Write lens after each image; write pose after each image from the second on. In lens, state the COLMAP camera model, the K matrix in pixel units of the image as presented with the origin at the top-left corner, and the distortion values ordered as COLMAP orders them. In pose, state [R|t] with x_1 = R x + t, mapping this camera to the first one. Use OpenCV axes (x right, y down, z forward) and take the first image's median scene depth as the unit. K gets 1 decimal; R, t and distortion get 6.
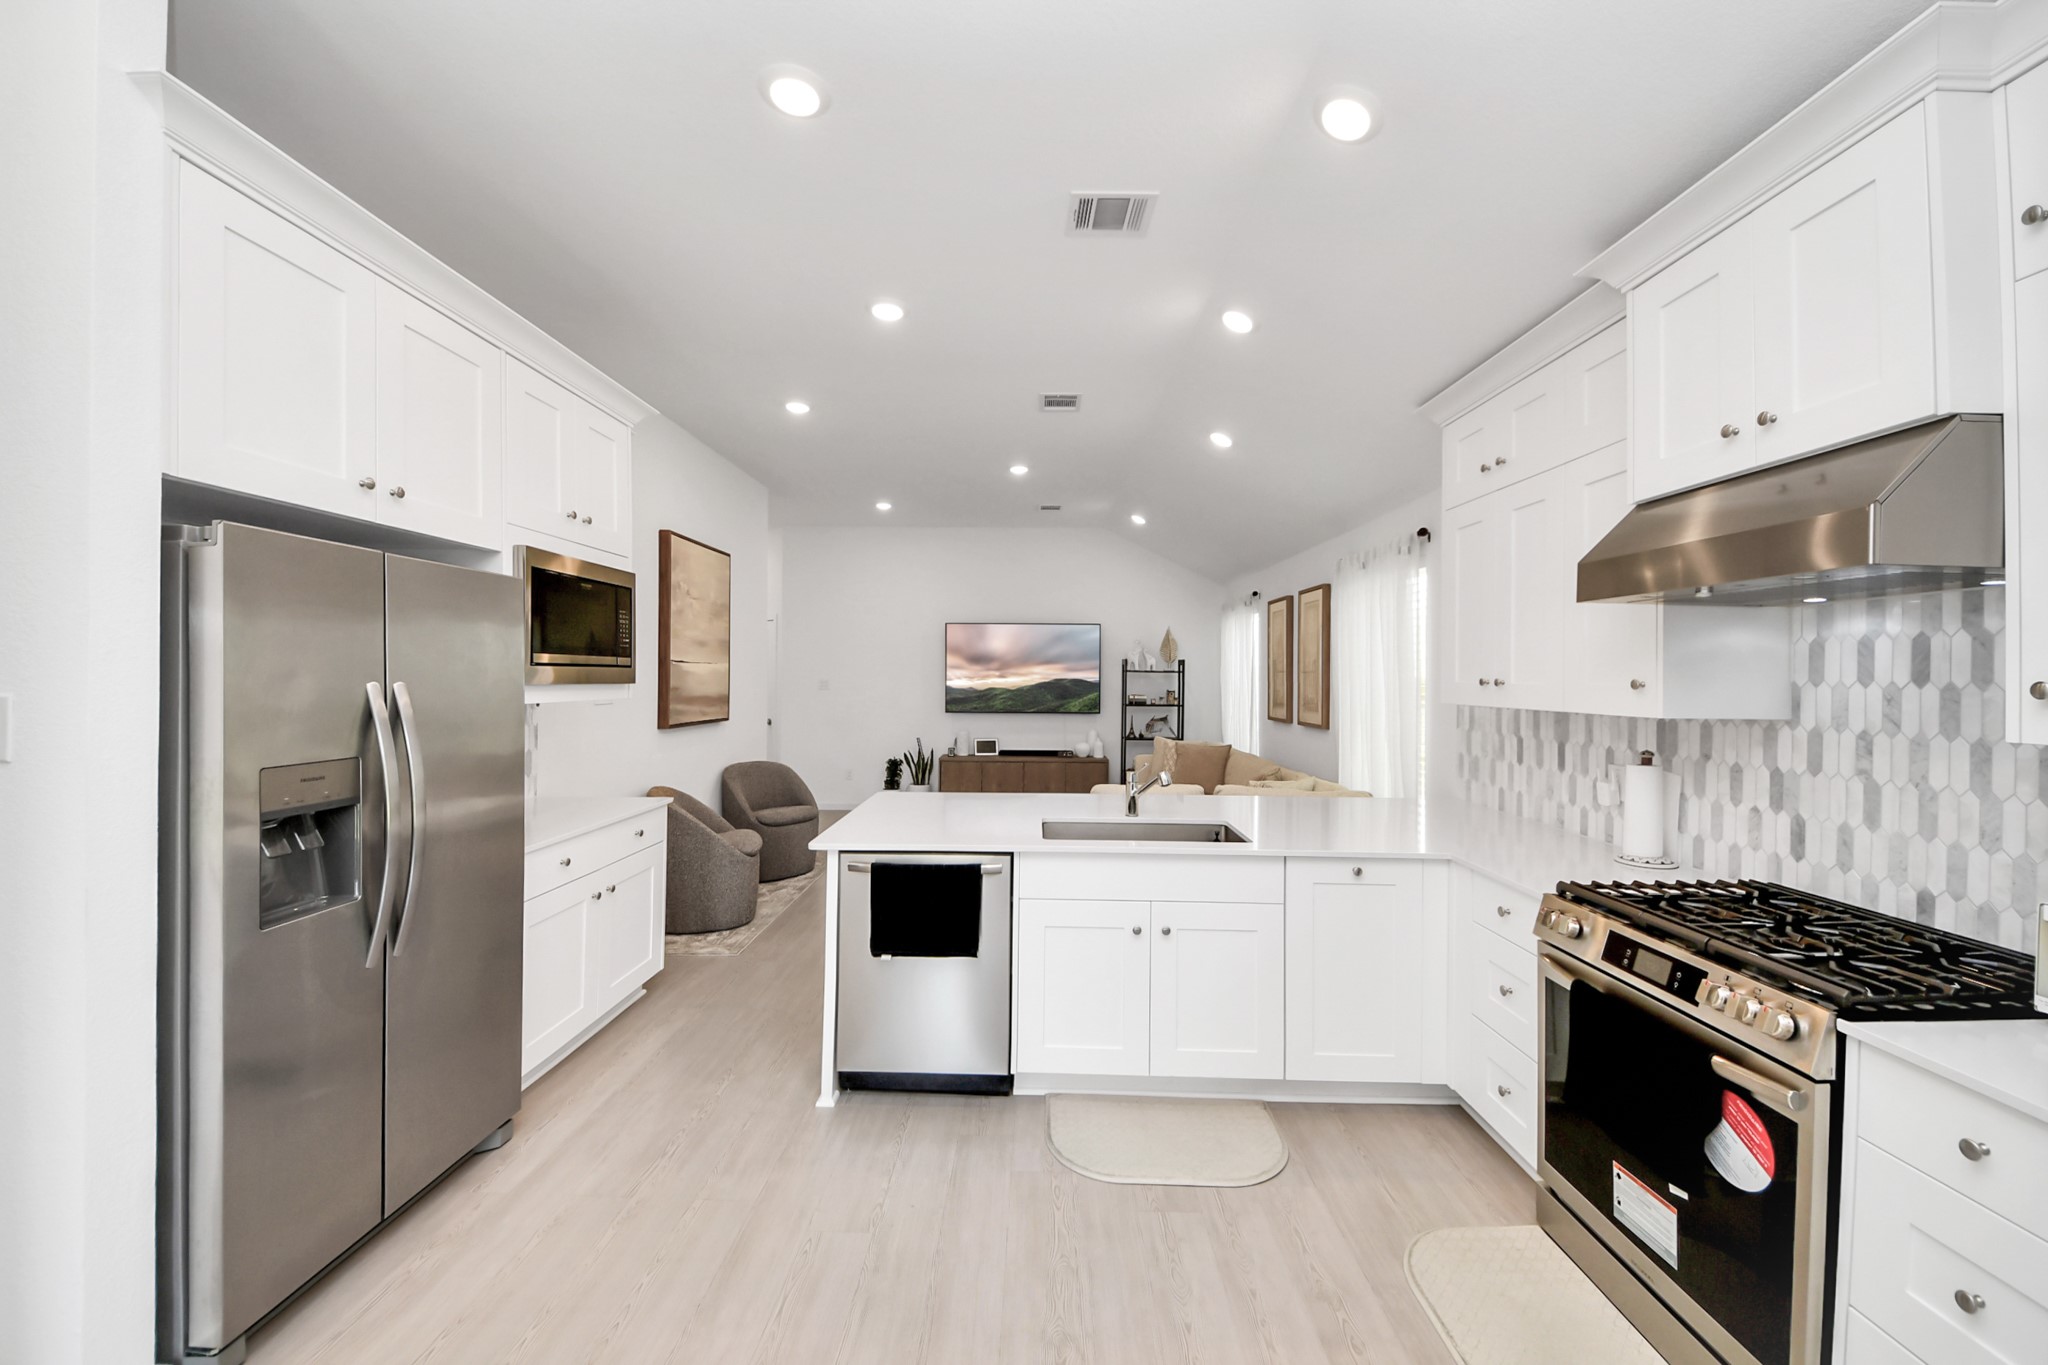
lens RADIAL K [[757.5, 0, 1028.5], [0, 757.5, 677.6], [0, 0, 1]] dist [0.010029, -0.014362]
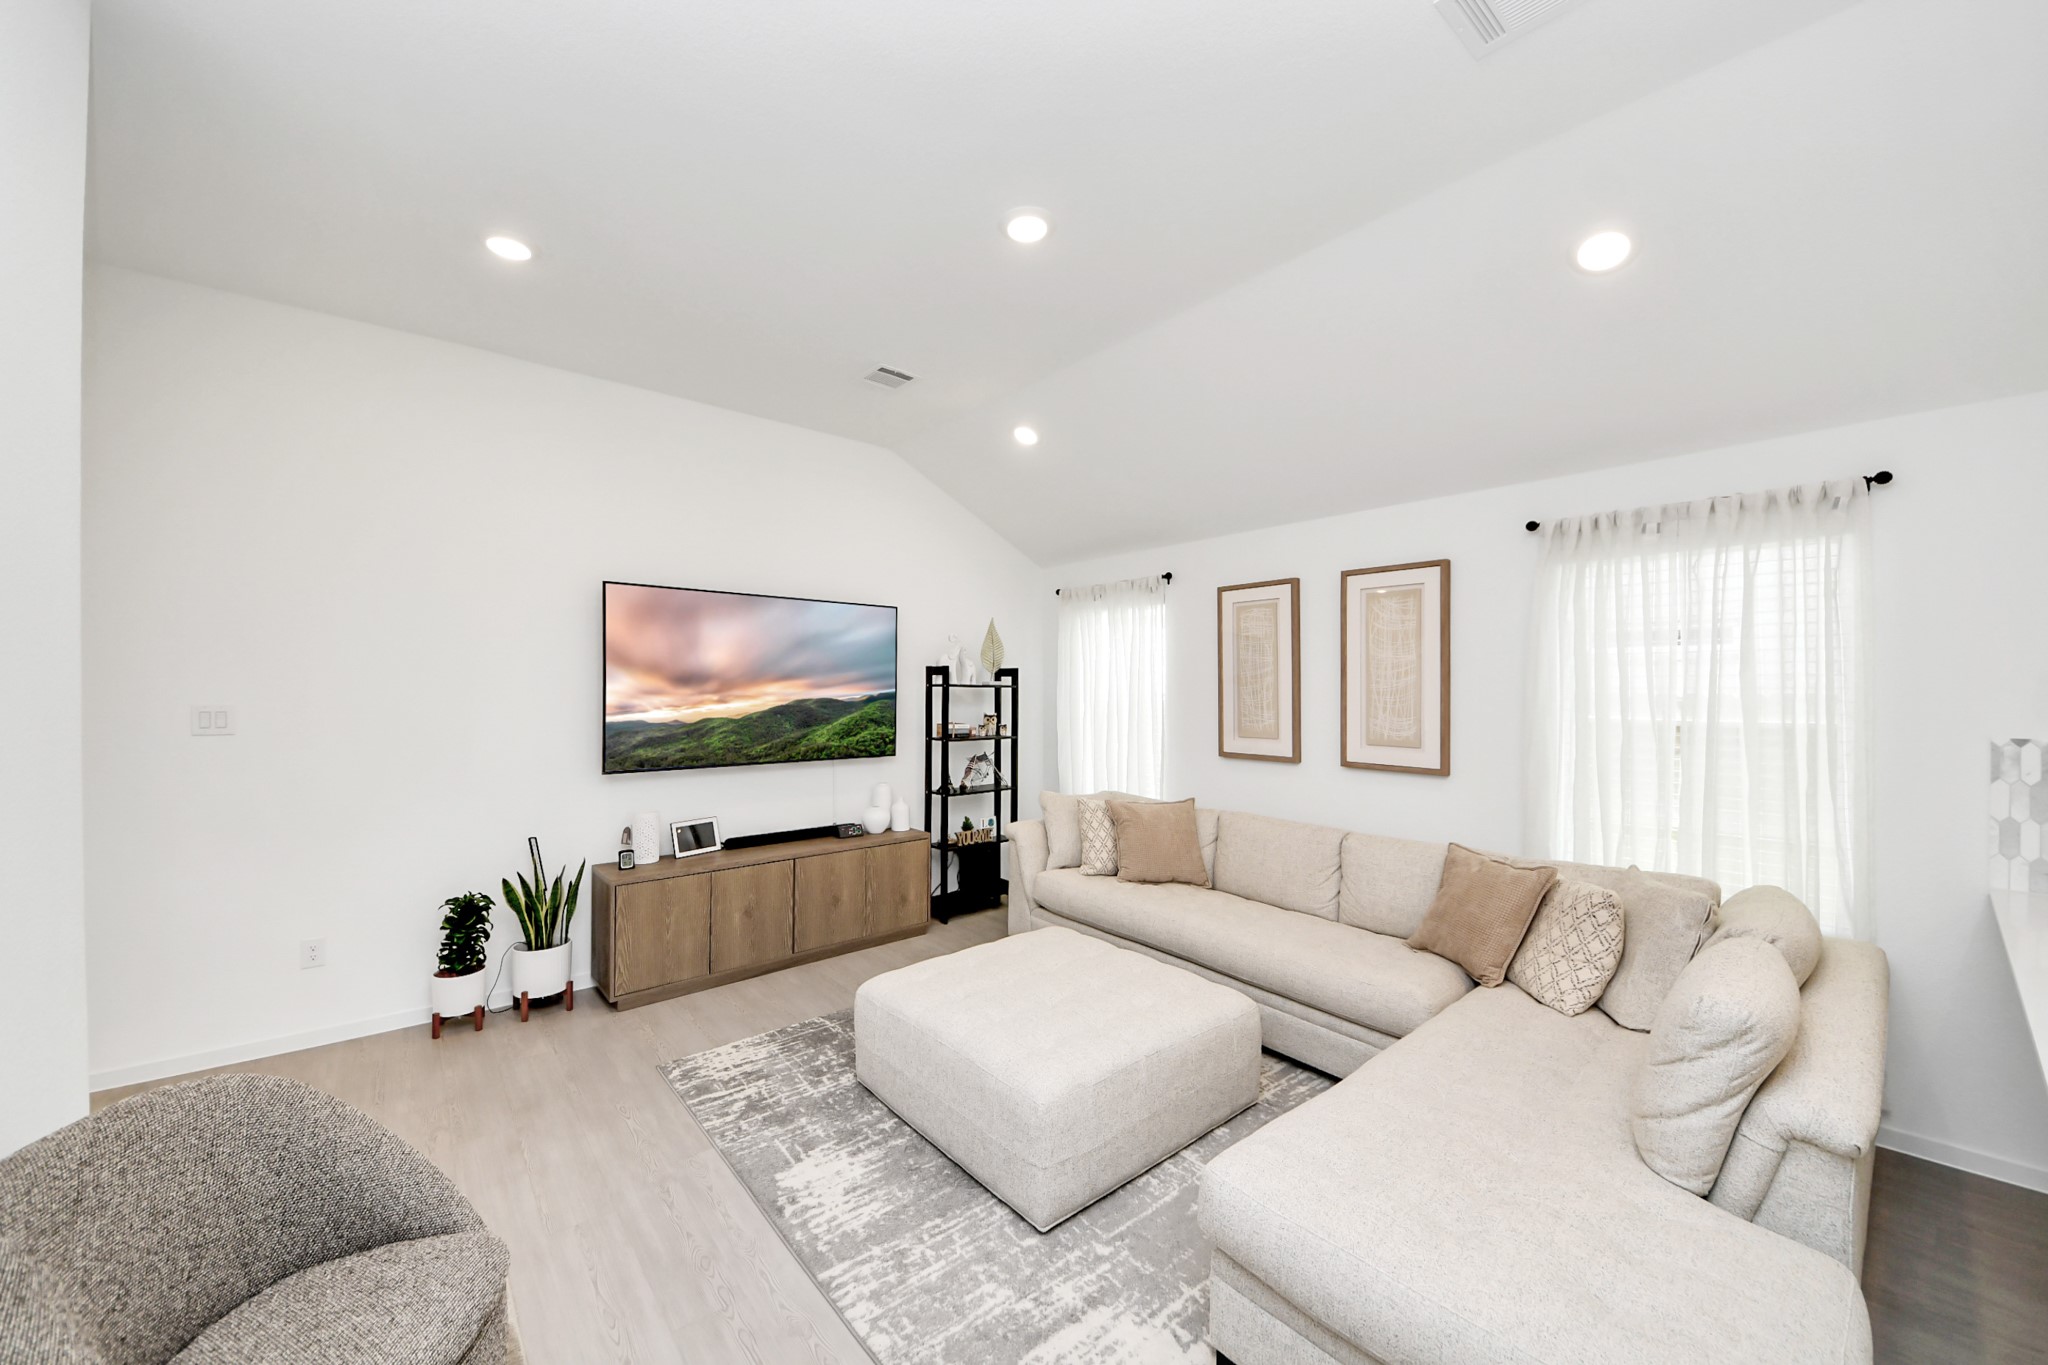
lens RADIAL K [[717.6, 0, 982.9], [0, 717.6, 678.2], [0, 0, 1]] dist [-0.000222, -0.000414]
pose [[0.753784, 0.004955, 0.657103, -0.694144], [0.002676, 0.999940, -0.010610, -0.022801], [-0.657116, 0.009756, 0.753726, 1.590940]]
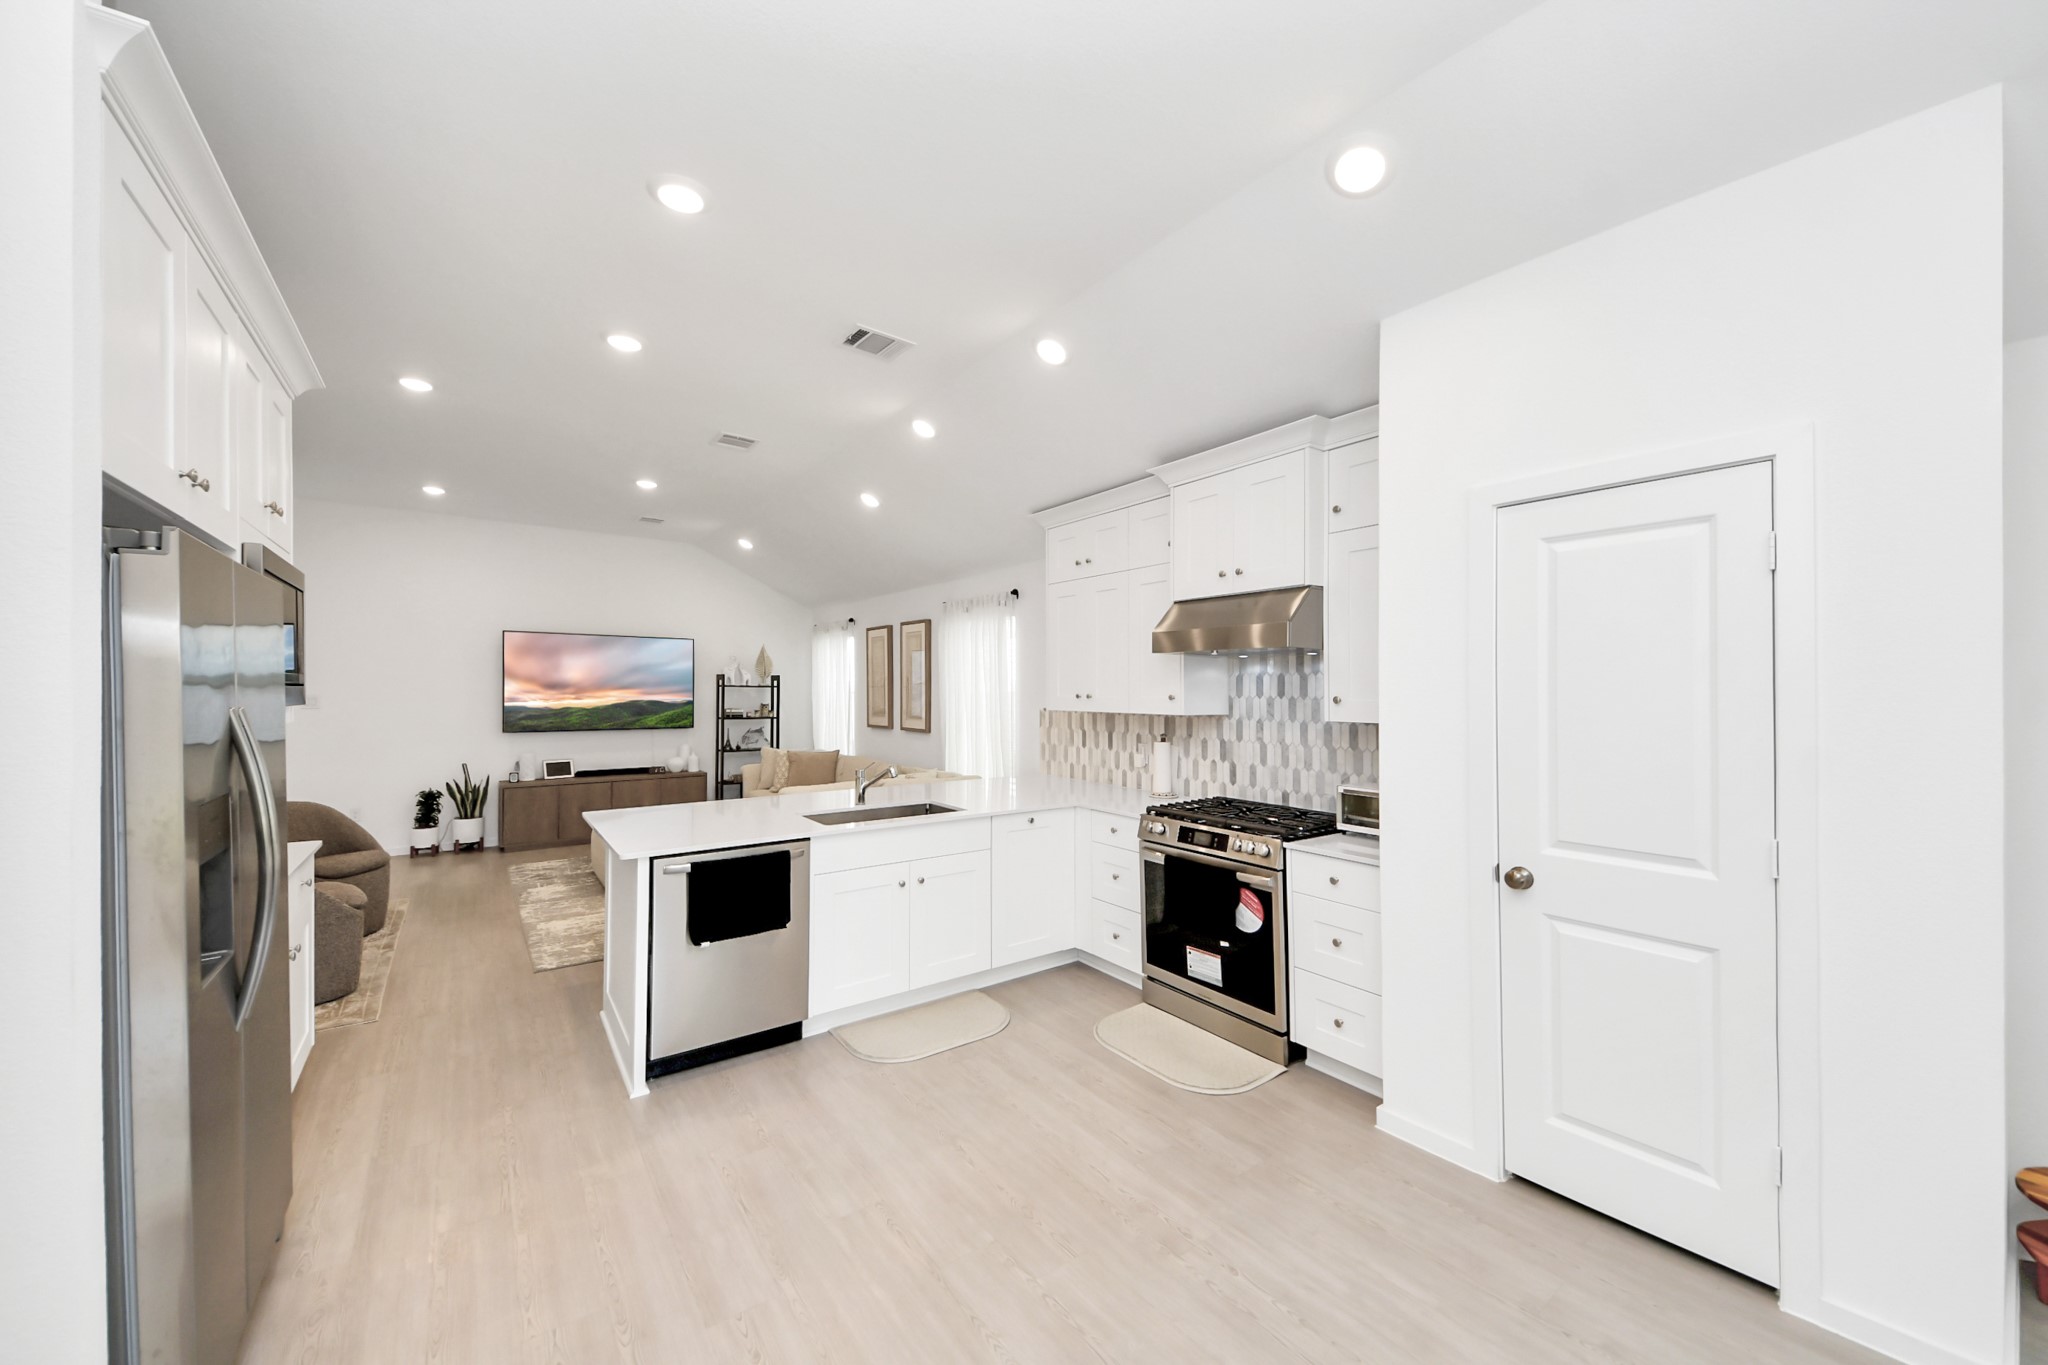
lens RADIAL K [[740.0, 0, 1014.1], [0, 740.0, 682.9], [0, 0, 1]] dist [0.027168, -0.021718]
pose [[0.797239, -0.000021, 0.603664, -0.496959], [0.004329, 0.999974, -0.005682, -0.015085], [-0.603648, 0.007143, 0.797219, -0.175210]]
